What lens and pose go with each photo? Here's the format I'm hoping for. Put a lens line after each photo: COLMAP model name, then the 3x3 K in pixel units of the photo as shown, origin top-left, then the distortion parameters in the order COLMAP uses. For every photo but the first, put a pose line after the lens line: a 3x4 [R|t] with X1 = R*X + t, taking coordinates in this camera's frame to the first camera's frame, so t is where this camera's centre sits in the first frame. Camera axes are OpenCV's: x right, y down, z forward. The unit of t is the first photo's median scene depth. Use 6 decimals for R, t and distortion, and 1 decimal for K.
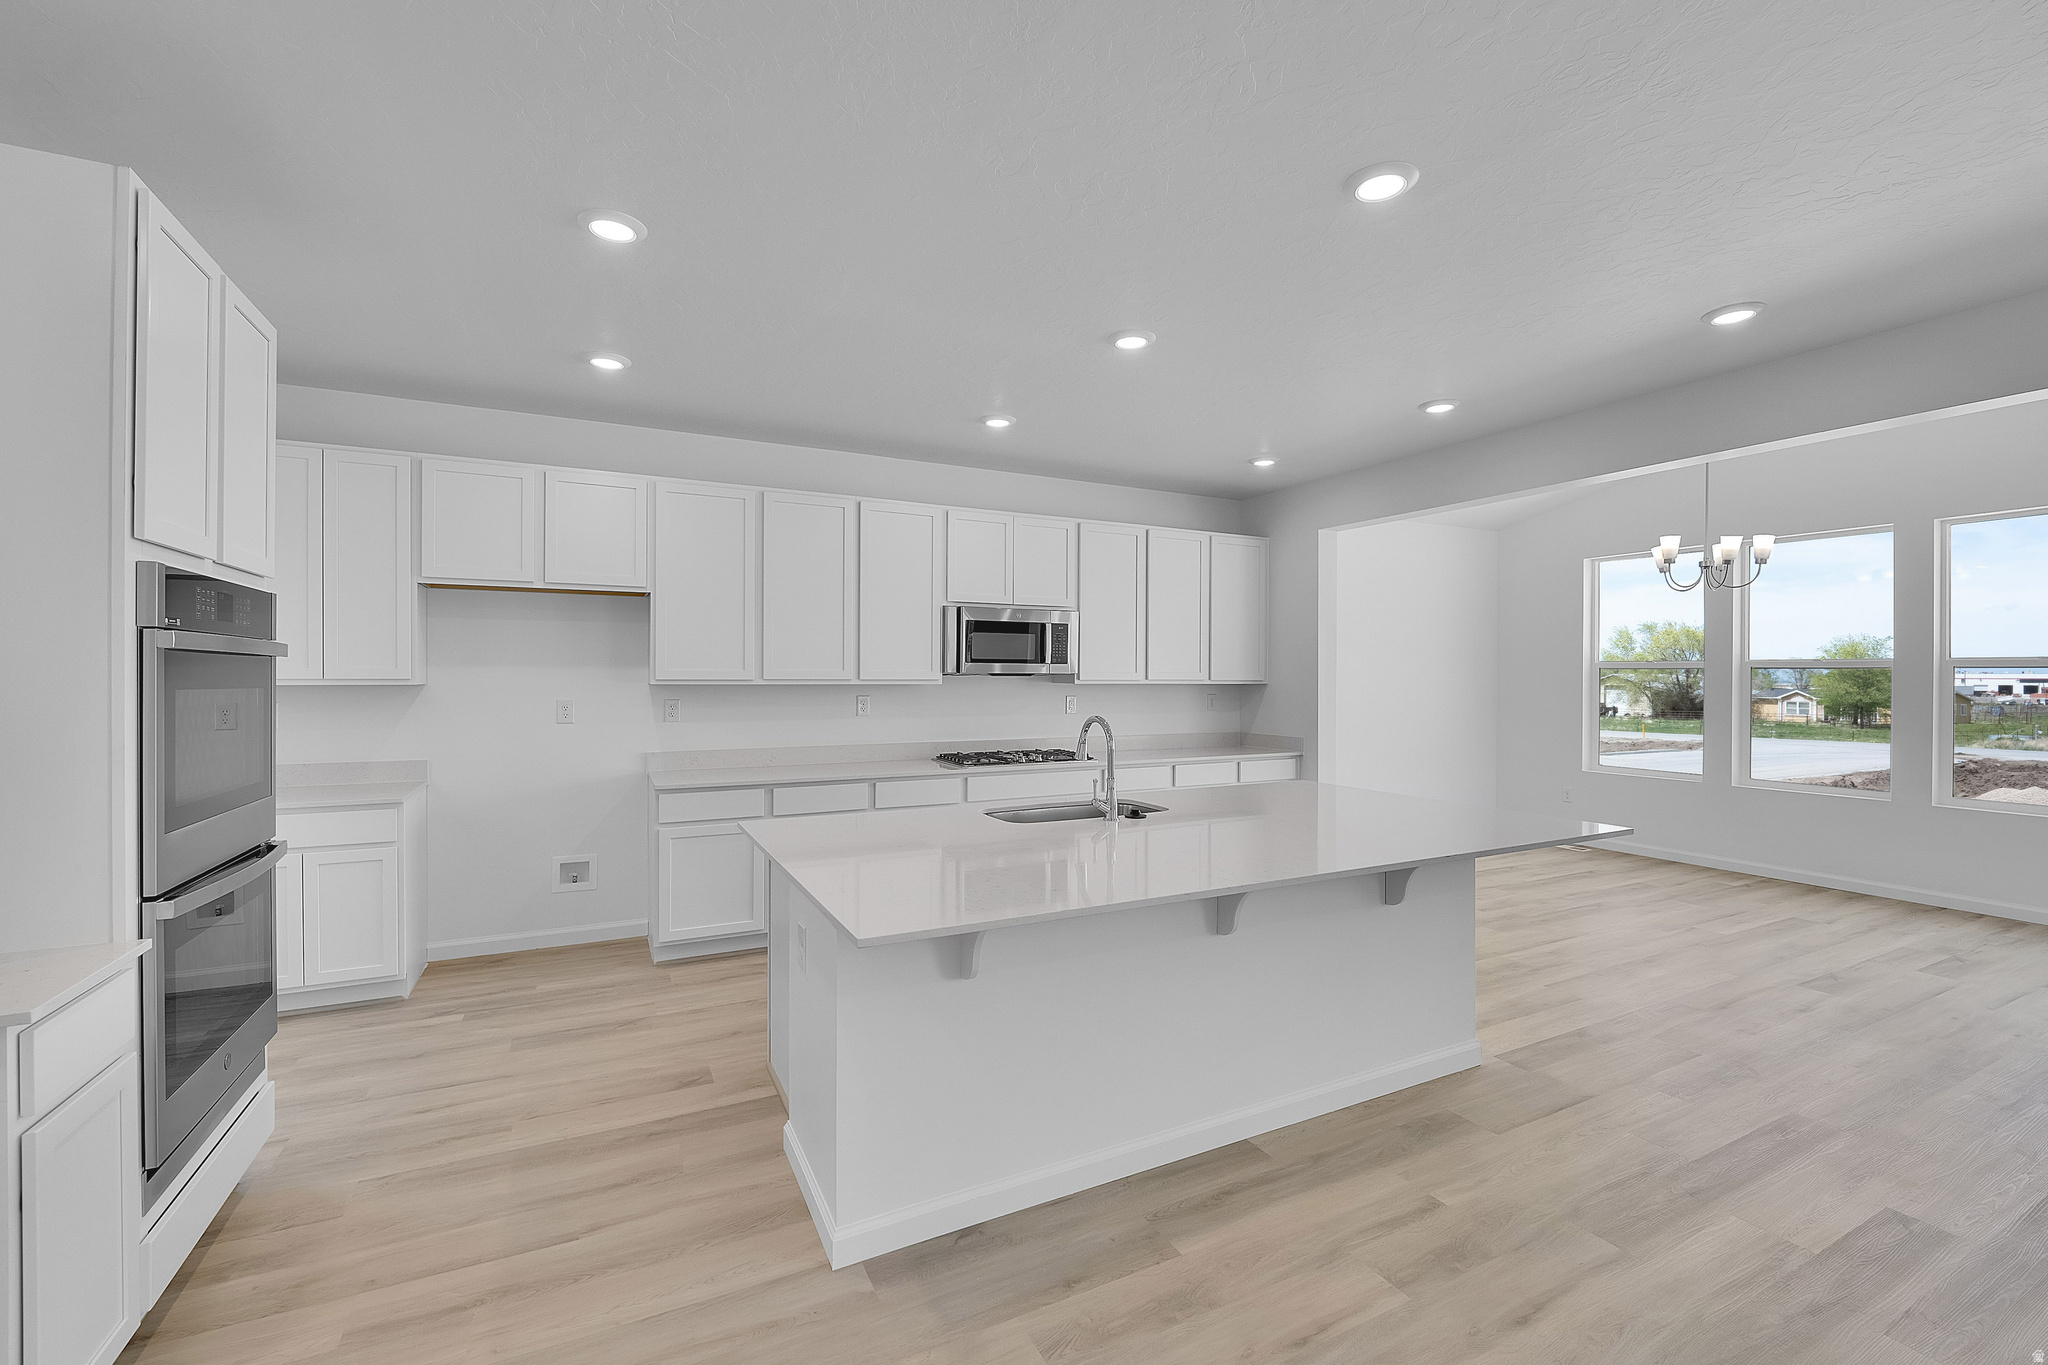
lens RADIAL K [[853.6, 0, 1029.5], [0, 853.6, 682.5], [0, 0, 1]] dist [-0.005455, -0.000896]
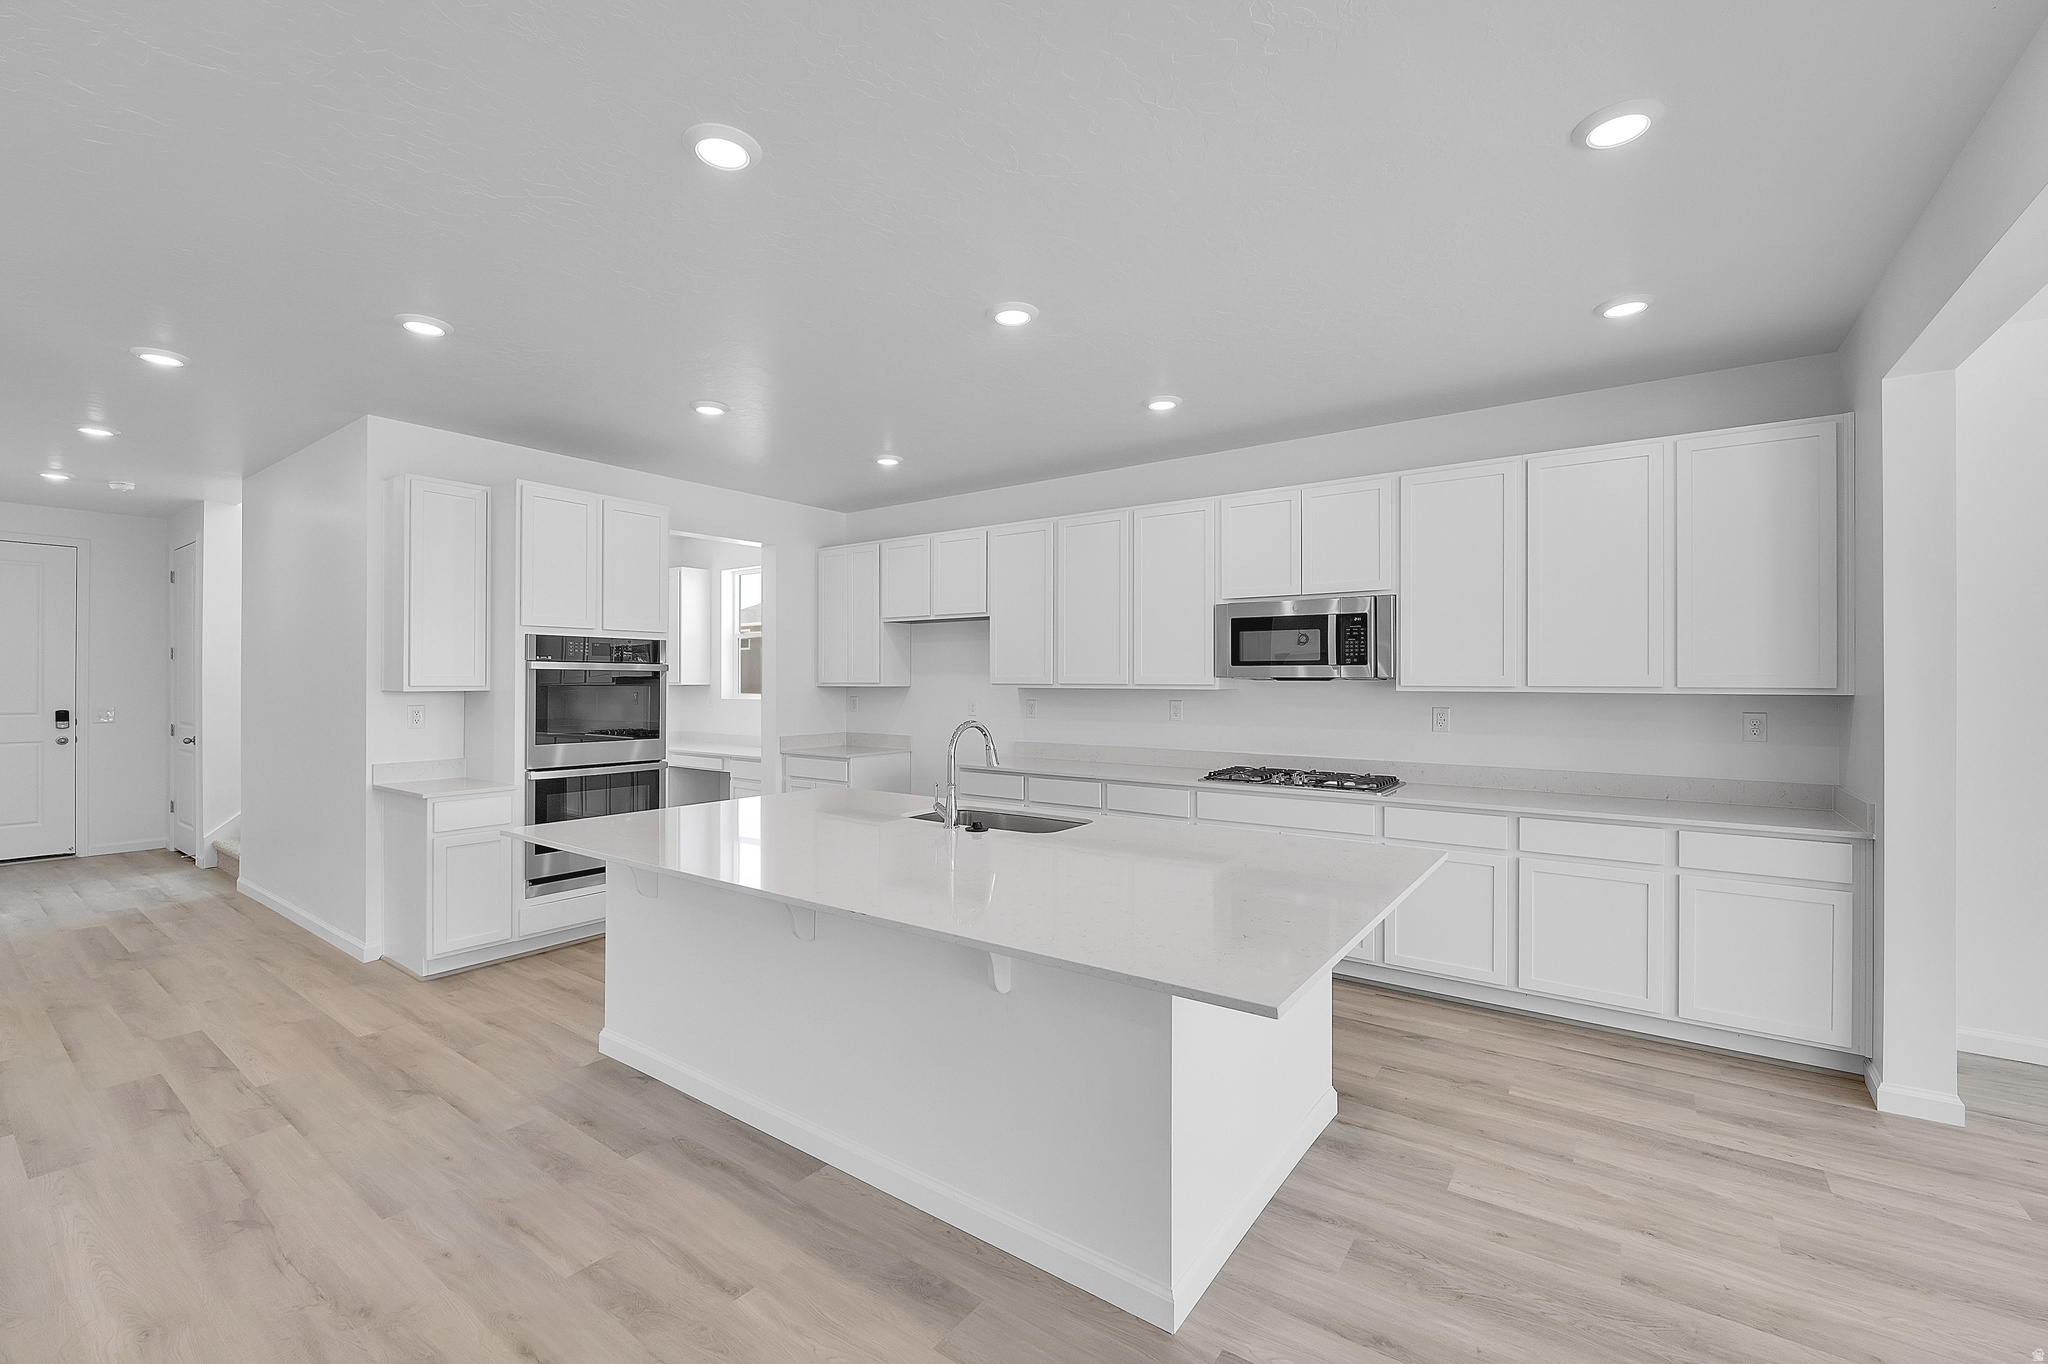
lens RADIAL K [[853.6, 0, 1007.5], [0, 853.6, 681.8], [0, 0, 1]] dist [-0.005455, -0.000896]
pose [[0.447611, -0.001026, -0.894228, 0.663712], [-0.007525, 0.999960, -0.004913, 0.000075], [0.894197, 0.008928, 0.447585, 0.415732]]
